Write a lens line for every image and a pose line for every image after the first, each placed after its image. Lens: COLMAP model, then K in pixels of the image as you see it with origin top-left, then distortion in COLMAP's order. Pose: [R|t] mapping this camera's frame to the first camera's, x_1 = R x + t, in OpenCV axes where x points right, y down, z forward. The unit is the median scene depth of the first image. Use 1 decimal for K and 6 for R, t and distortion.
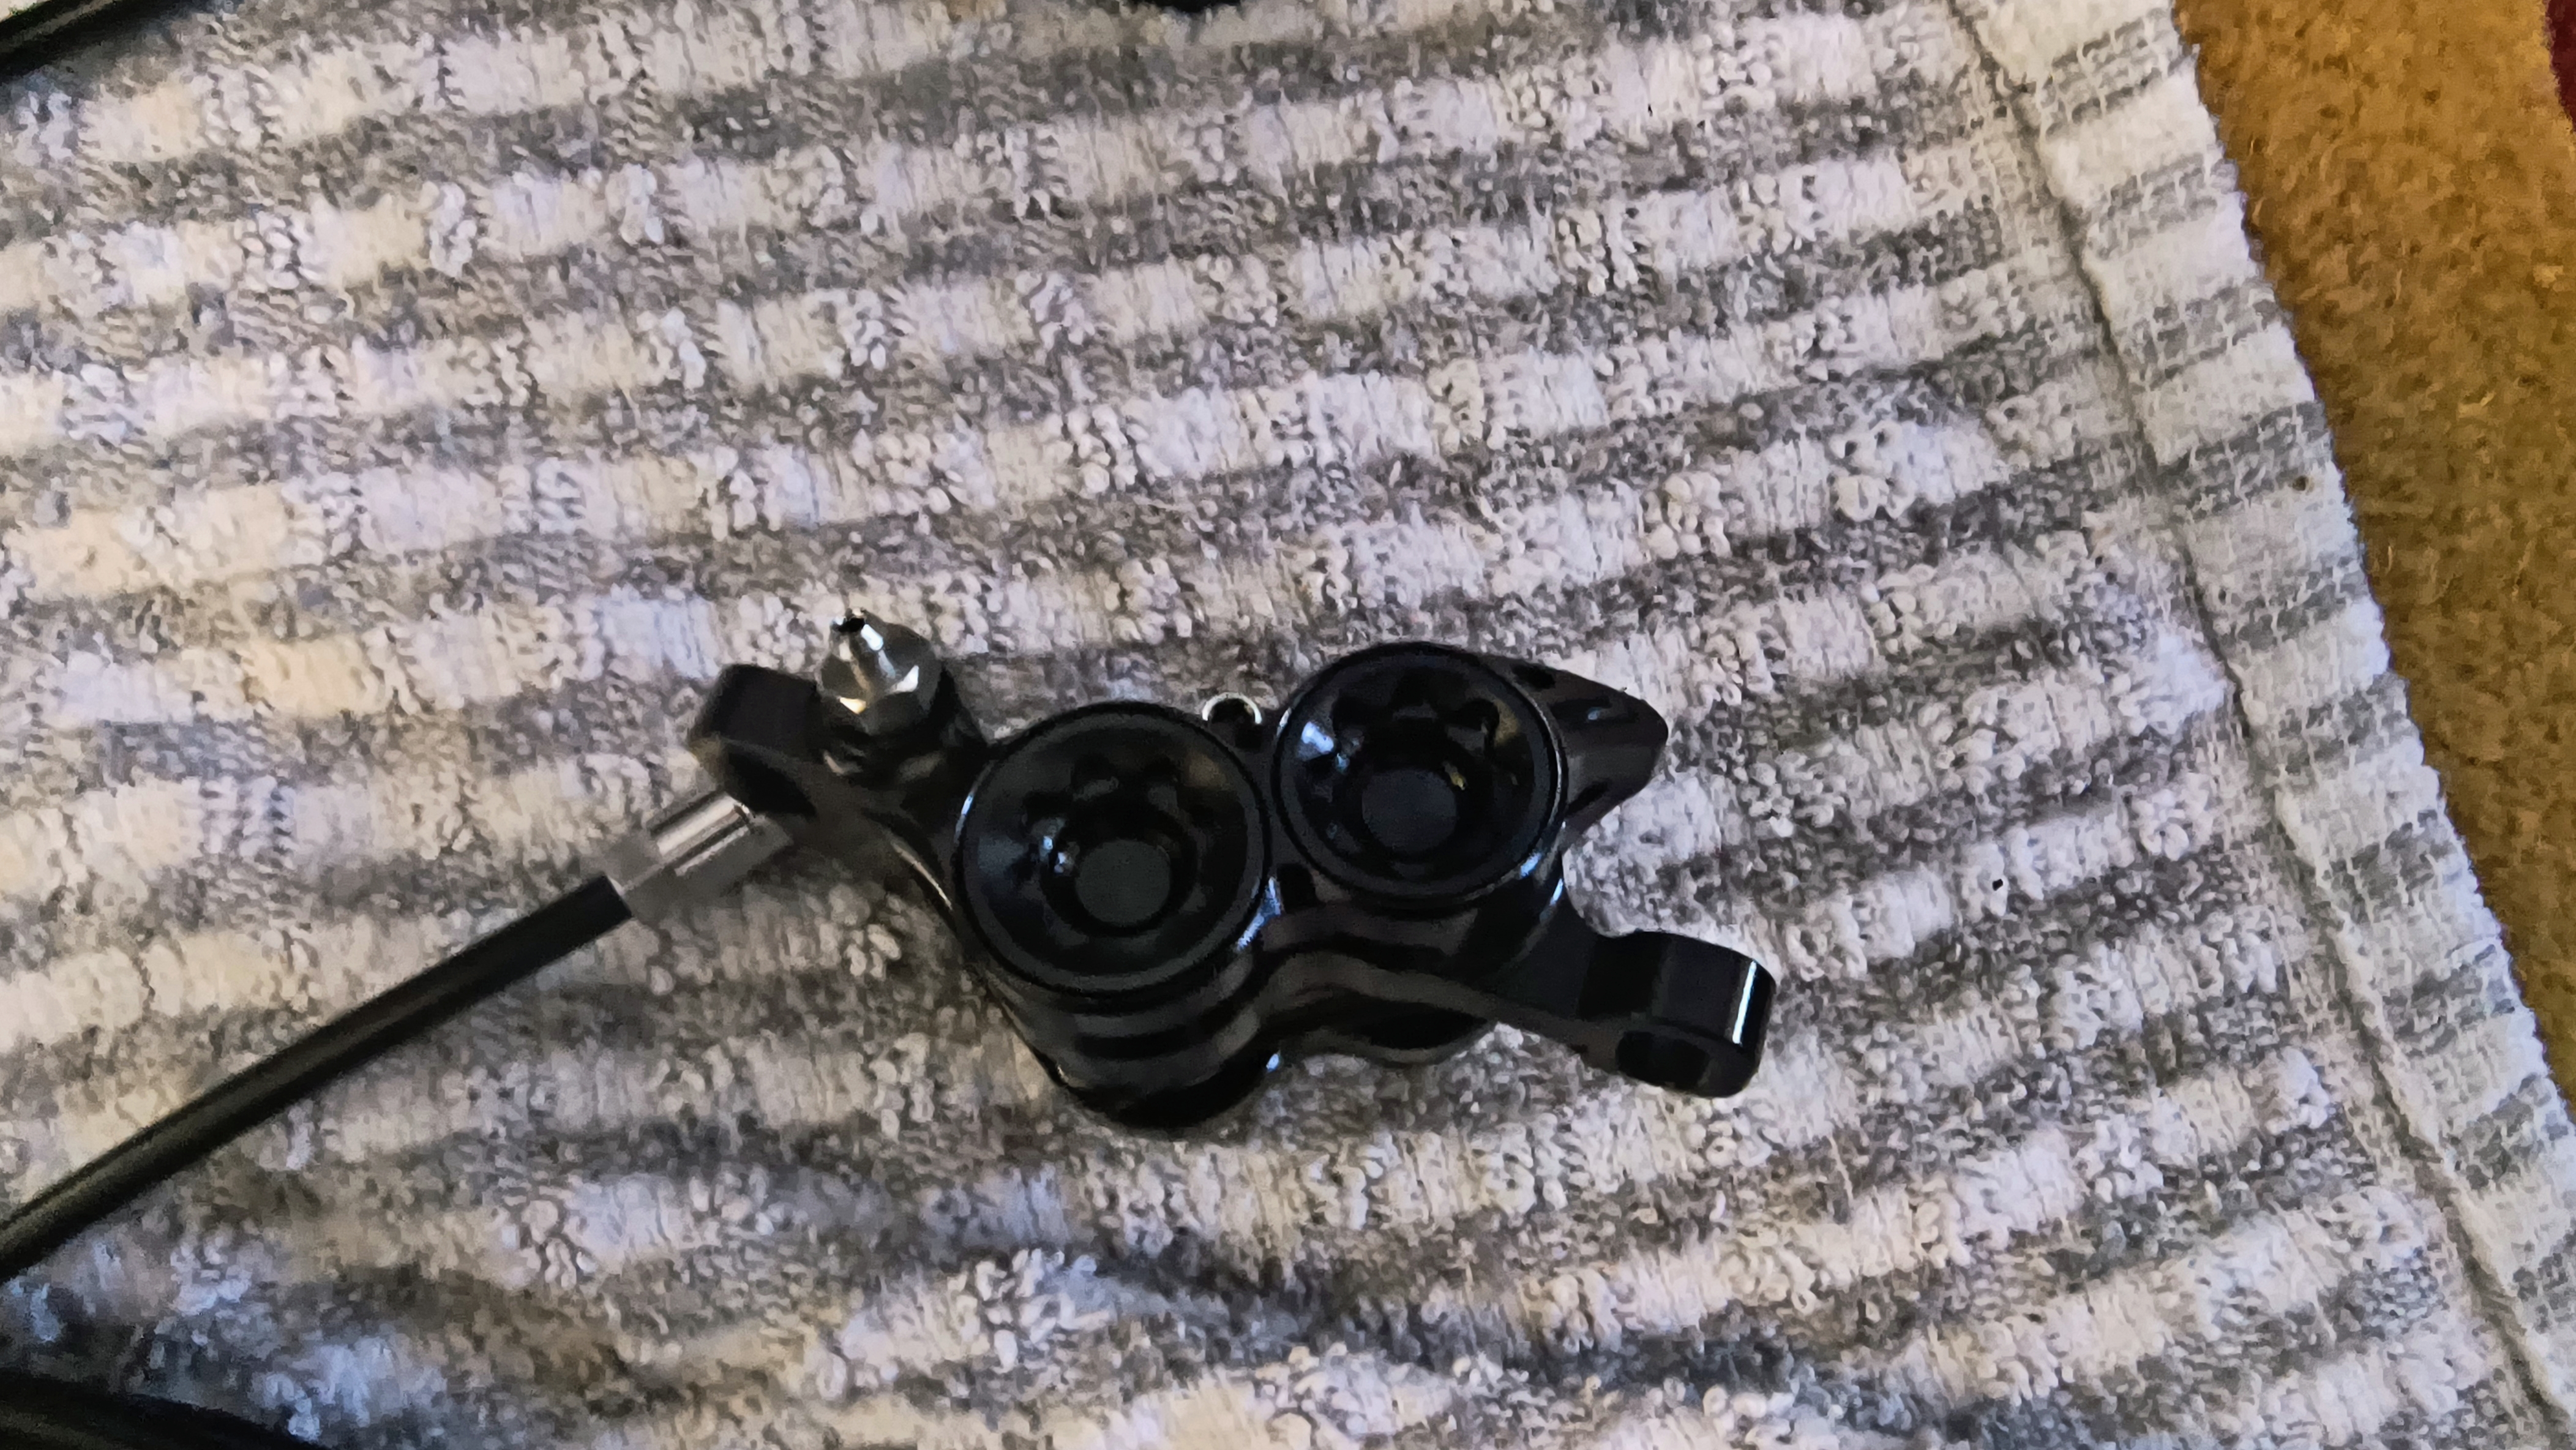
lens RADIAL K [[1754.6, 0, 1290.5], [0, 1754.6, 720.7], [0, 0, 1]] dist [-0.033237, 0.014925]
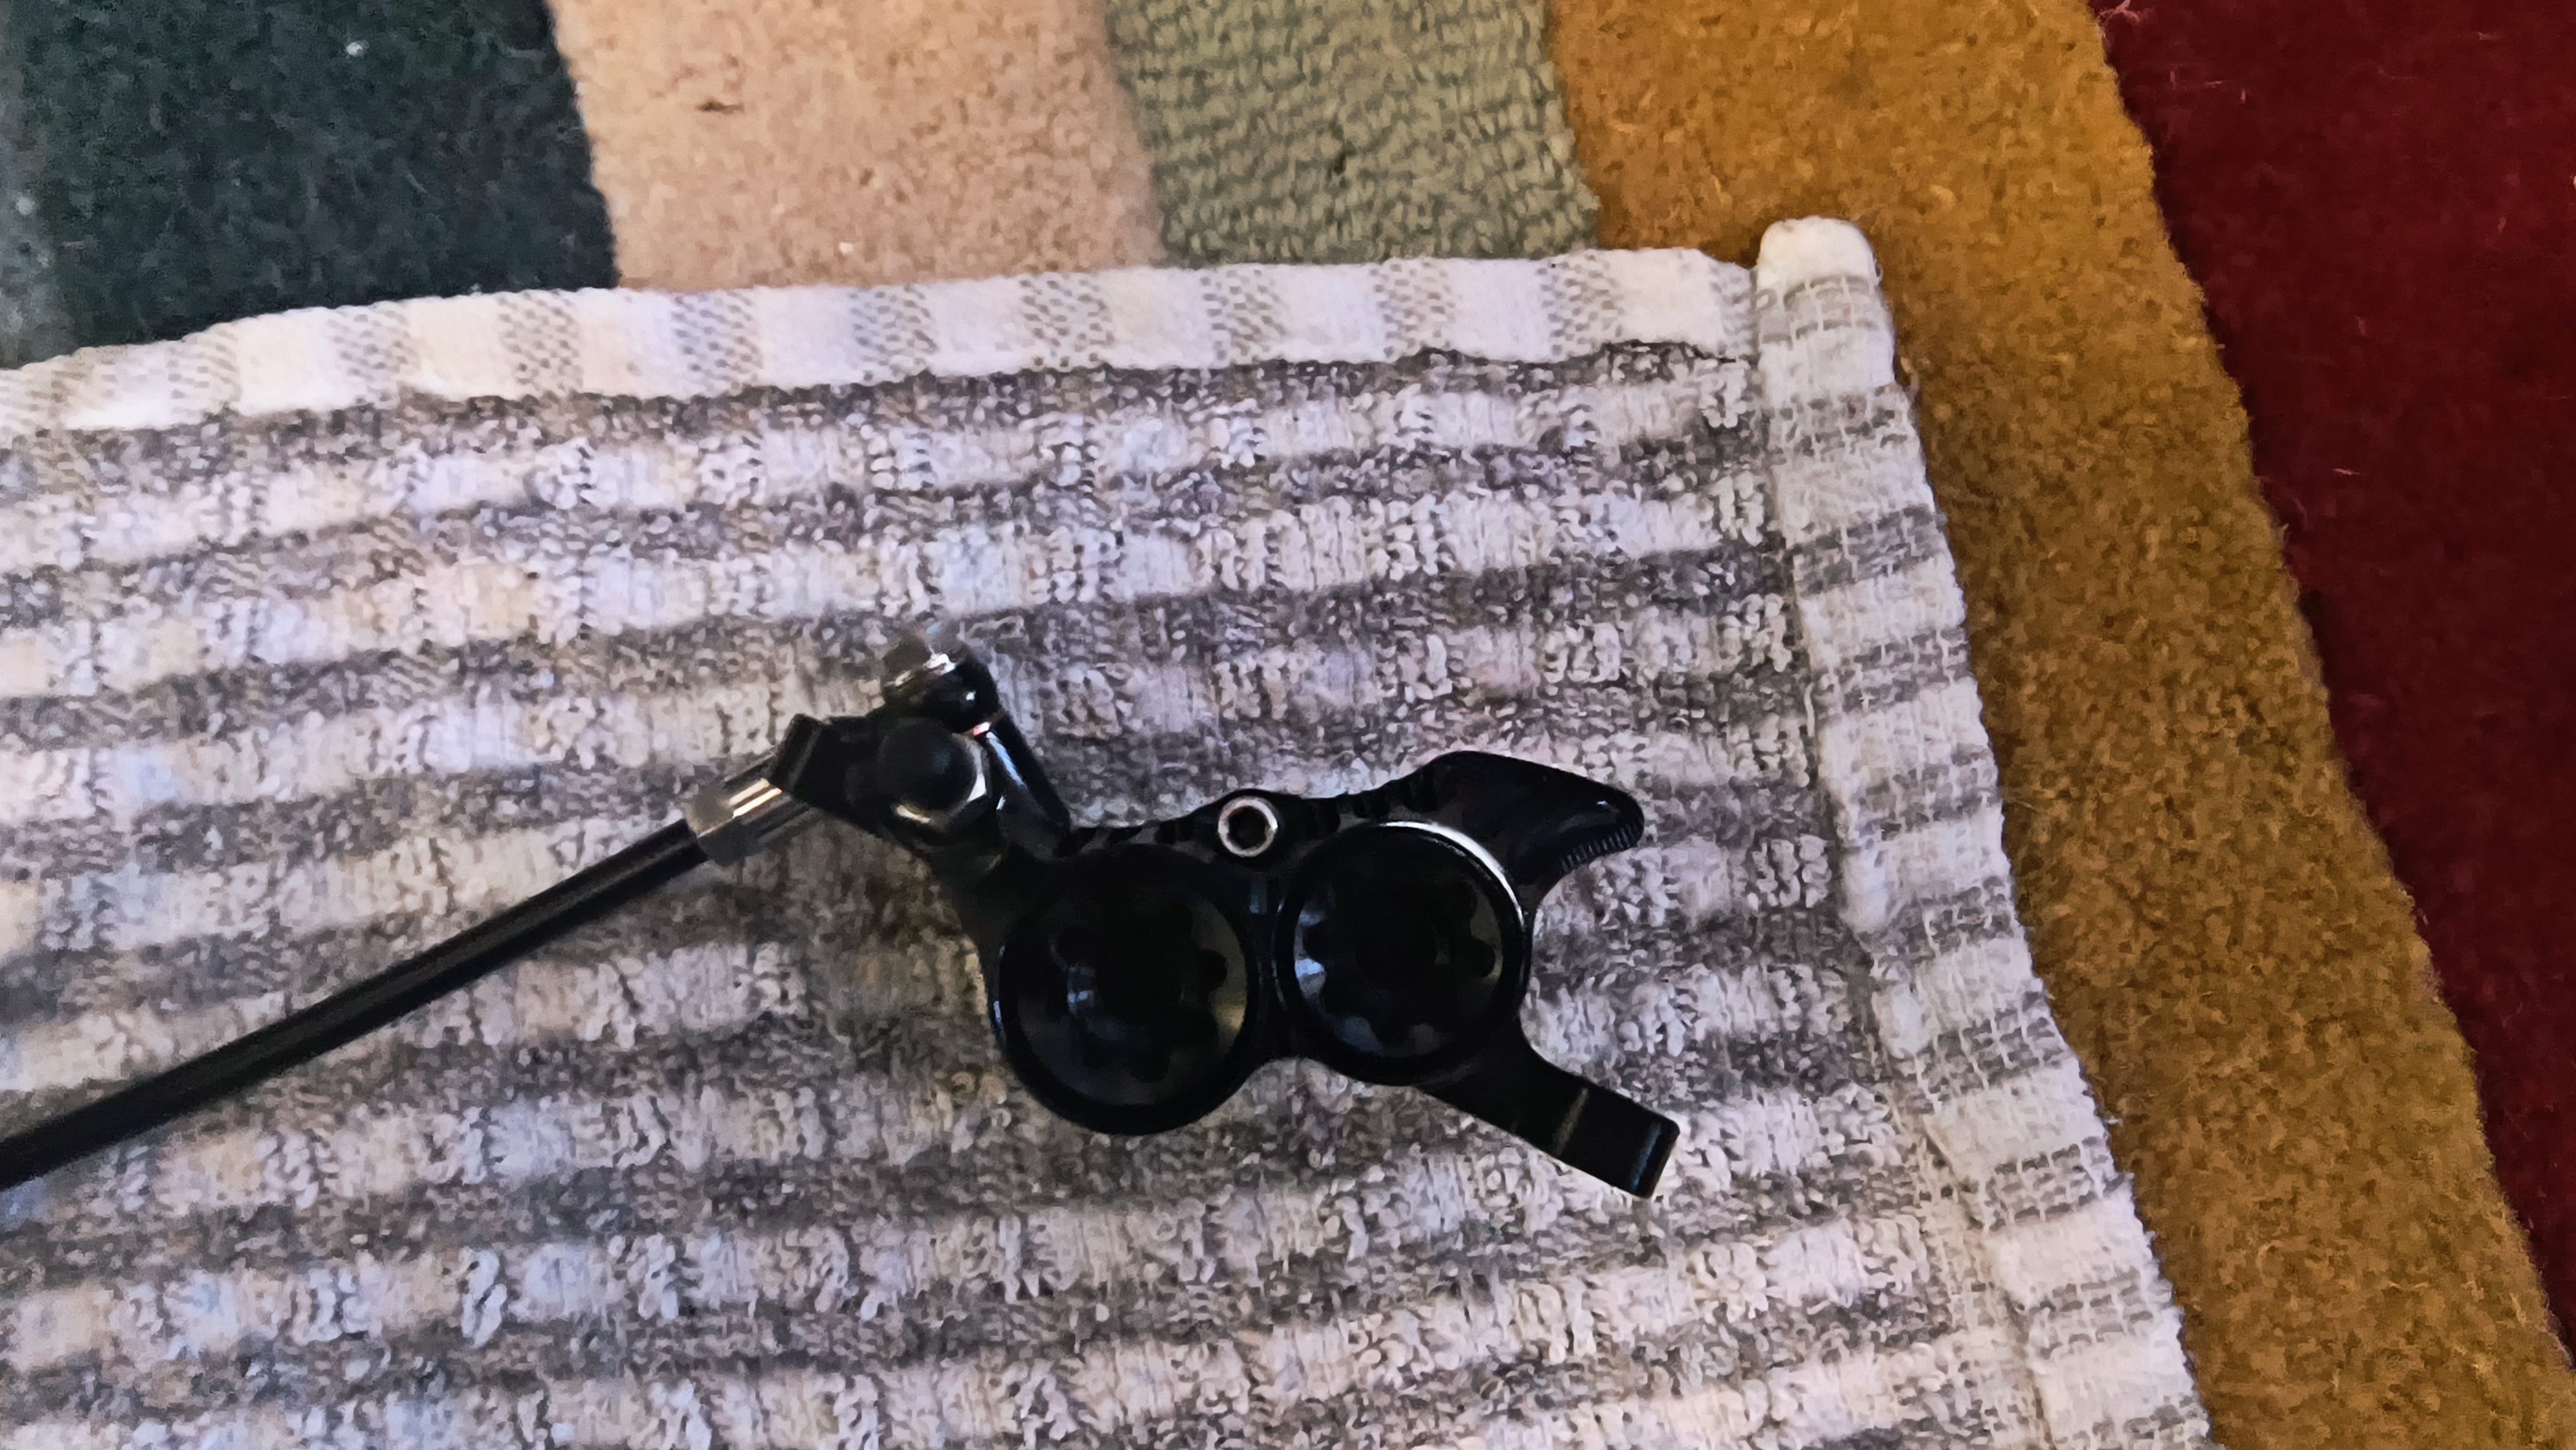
lens RADIAL K [[1754.6, 0, 1283.2], [0, 1754.6, 715.5], [0, 0, 1]] dist [-0.033237, 0.014925]
pose [[0.999046, 0.027230, -0.034132, 0.037897], [-0.030813, 0.993533, -0.109281, -0.529078], [0.030936, 0.110228, 0.993425, -0.091129]]
